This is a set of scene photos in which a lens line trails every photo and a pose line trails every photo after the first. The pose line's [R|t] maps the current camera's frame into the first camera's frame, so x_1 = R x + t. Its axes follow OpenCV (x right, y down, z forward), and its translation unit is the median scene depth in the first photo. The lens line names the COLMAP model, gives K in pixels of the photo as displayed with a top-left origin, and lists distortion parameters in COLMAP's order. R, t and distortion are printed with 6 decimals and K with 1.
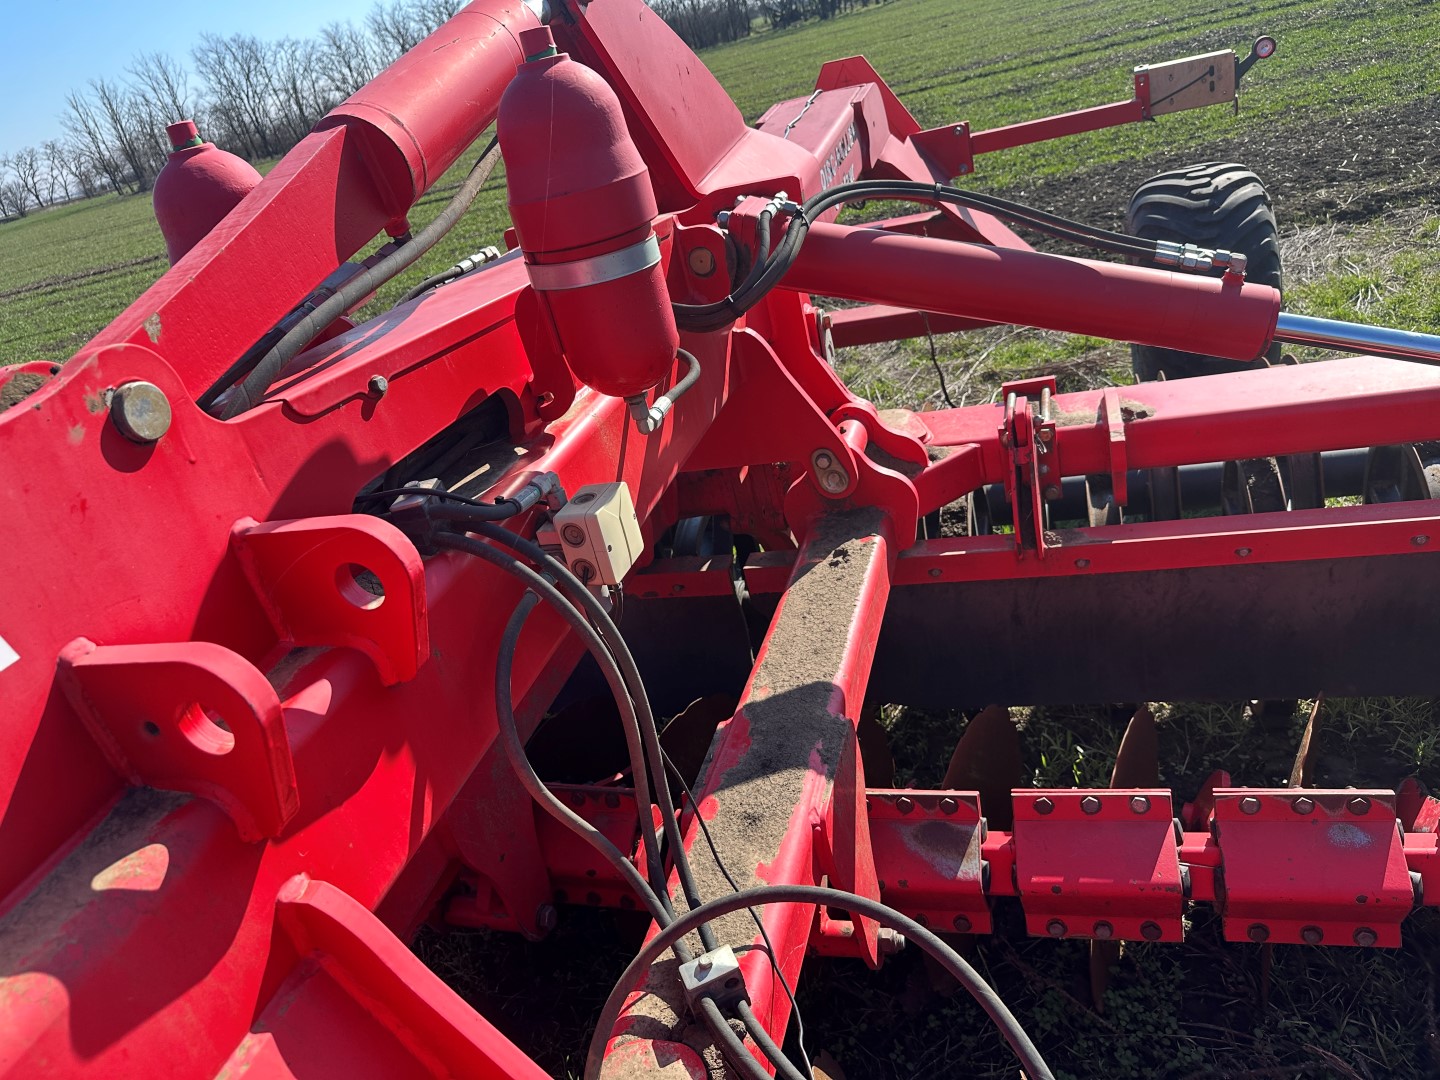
lens RADIAL K [[1009.0, 0, 710.8], [0, 1009.0, 533.0], [0, 0, 1]] dist [0.039975, -0.056663]
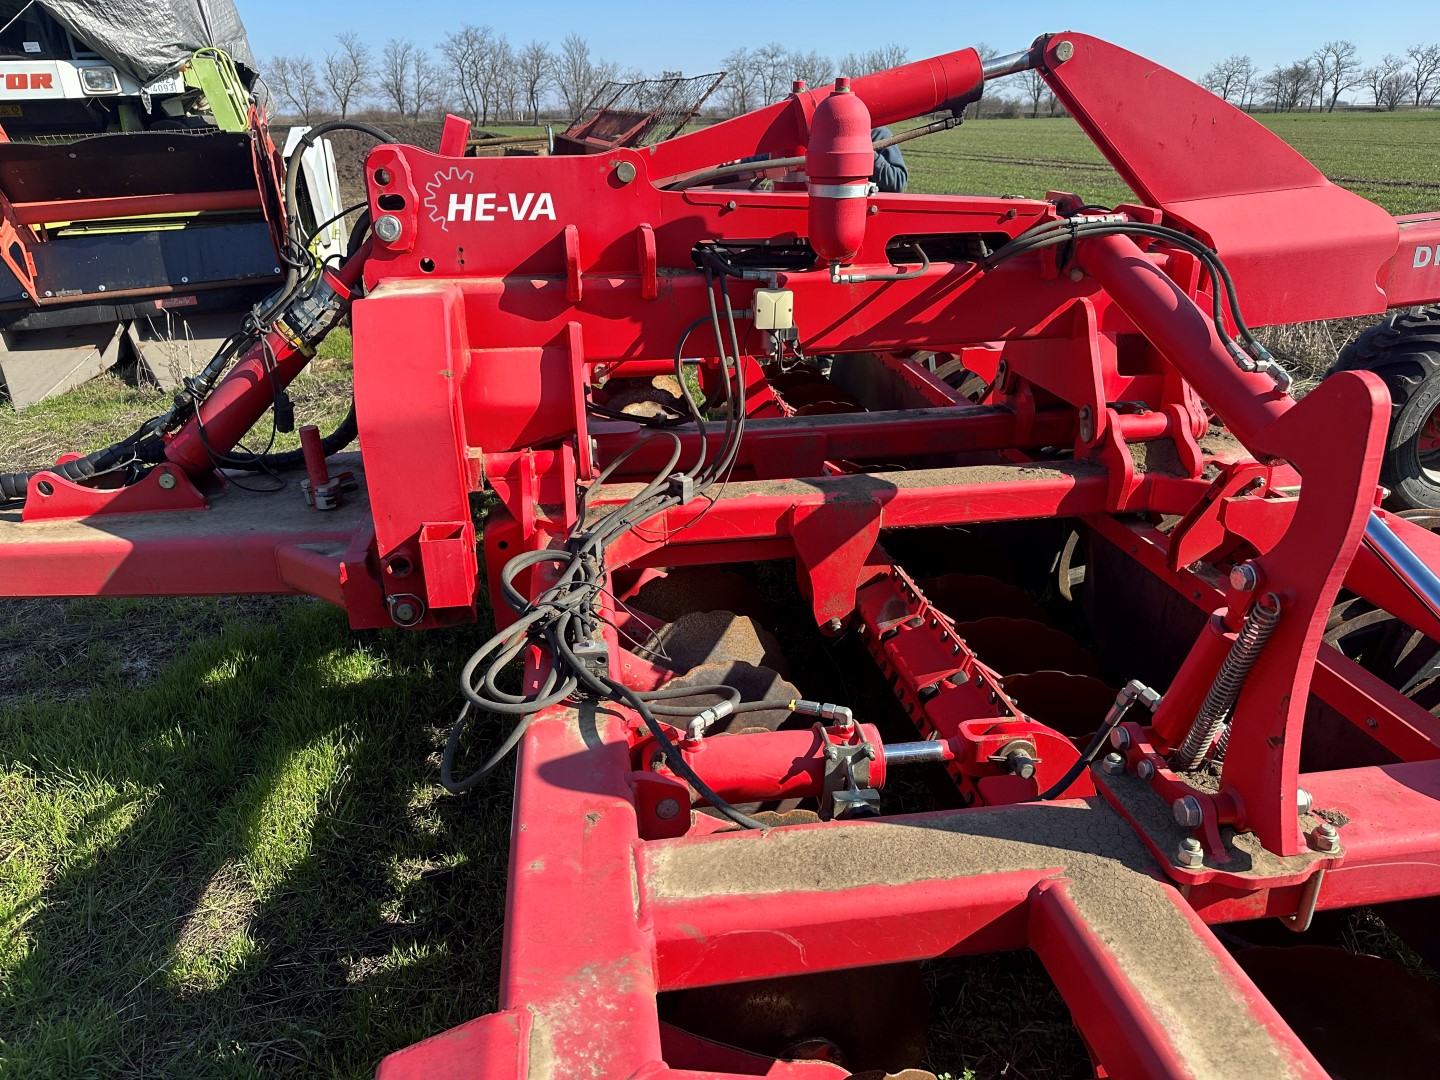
lens RADIAL K [[1009.0, 0, 716.1], [0, 1009.0, 548.8], [0, 0, 1]] dist [0.039975, -0.056663]
pose [[0.401055, 0.556410, -0.727711, 1.283840], [-0.478768, 0.804581, 0.351328, -0.214941], [0.780984, 0.207503, 0.589072, -0.206208]]
